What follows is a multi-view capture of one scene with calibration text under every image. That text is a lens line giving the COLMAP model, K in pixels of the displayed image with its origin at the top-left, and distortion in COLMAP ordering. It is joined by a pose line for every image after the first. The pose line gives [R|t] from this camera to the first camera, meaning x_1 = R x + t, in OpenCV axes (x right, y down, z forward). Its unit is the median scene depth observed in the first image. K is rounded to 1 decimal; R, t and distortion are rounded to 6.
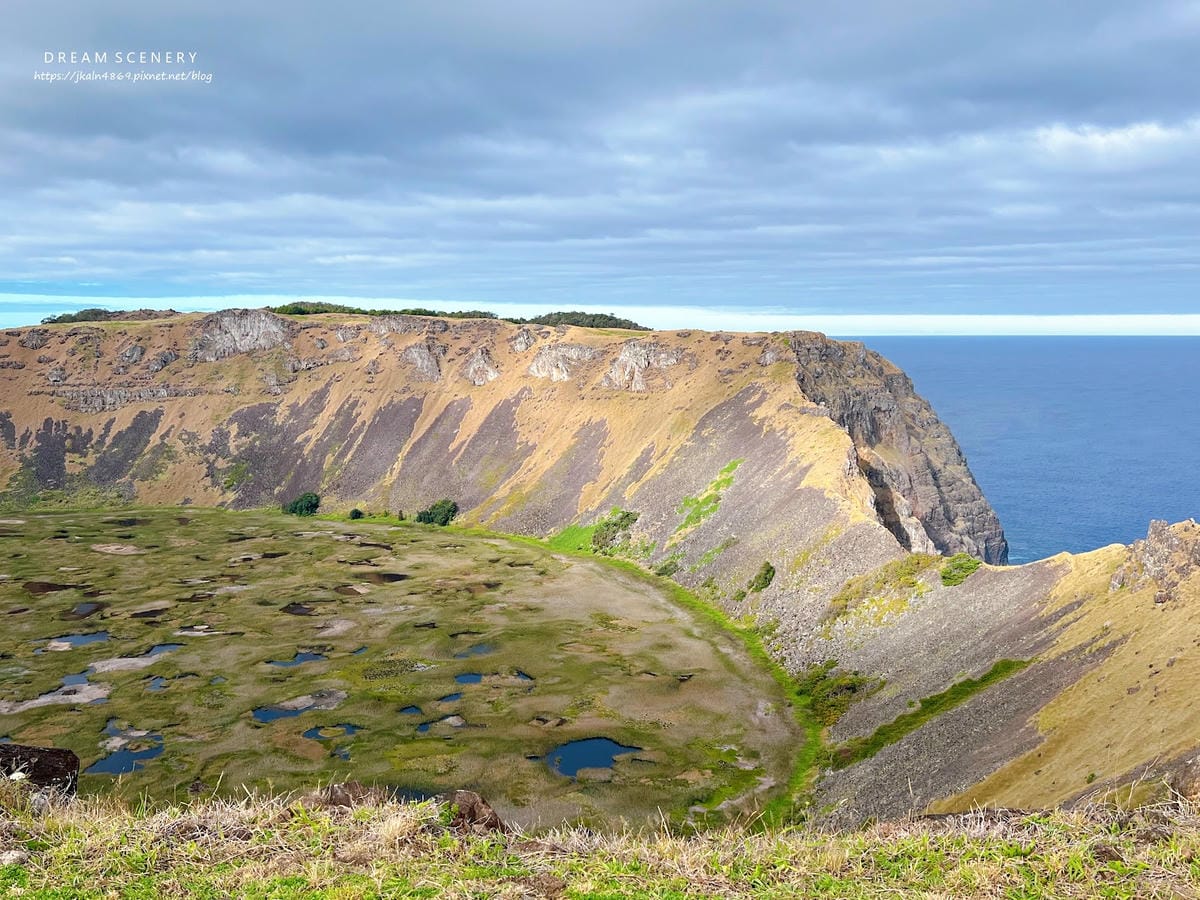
lens RADIAL K [[1105.7, 0, 602.7], [0, 1105.7, 456.5], [0, 0, 1]] dist [0.070075, 0.000000]
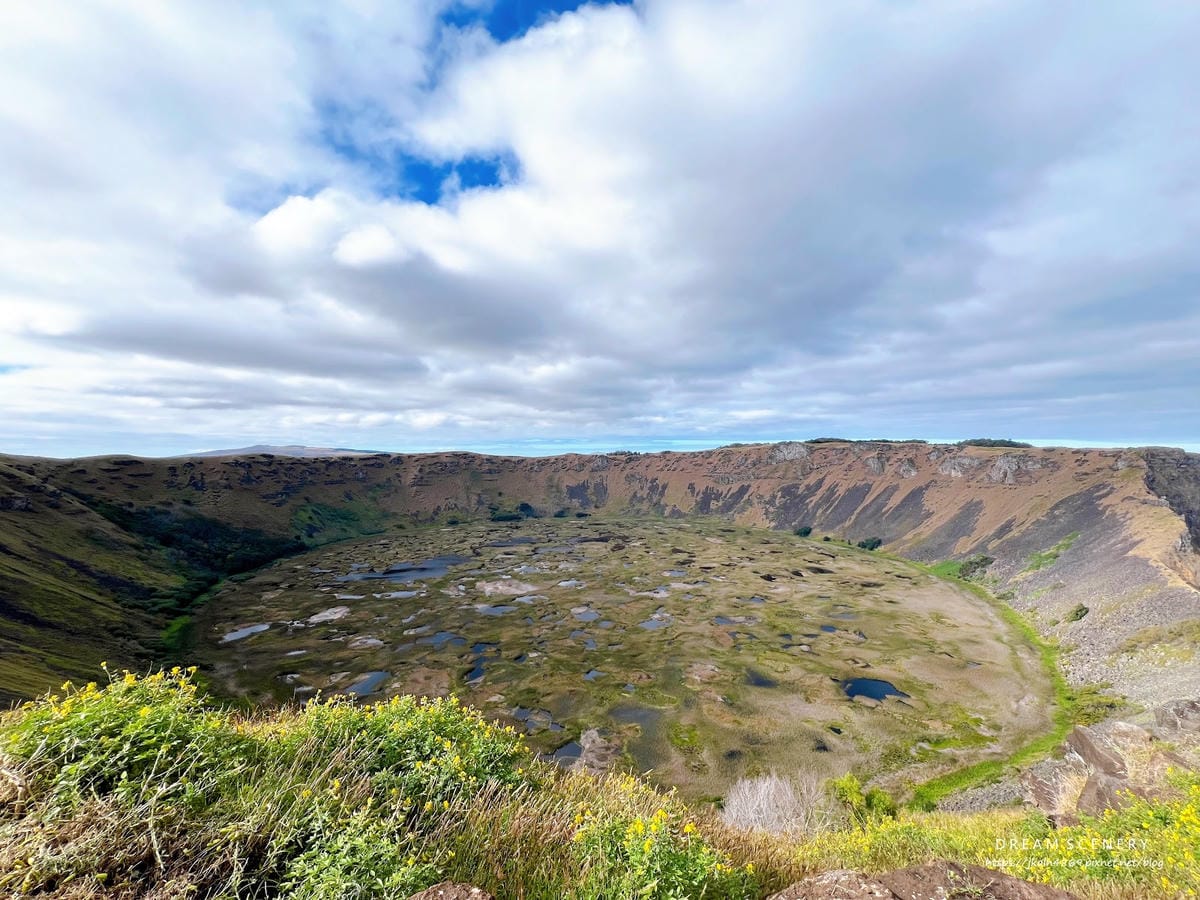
lens RADIAL K [[482.0, 0, 600.7], [0, 482.0, 447.3], [0, 0, 1]] dist [0.007726, -0.000572]
pose [[0.722069, -0.009489, -0.691756, 0.101994], [-0.079060, 0.992223, -0.096136, 0.003520], [0.687288, 0.124107, 0.715704, 0.073043]]
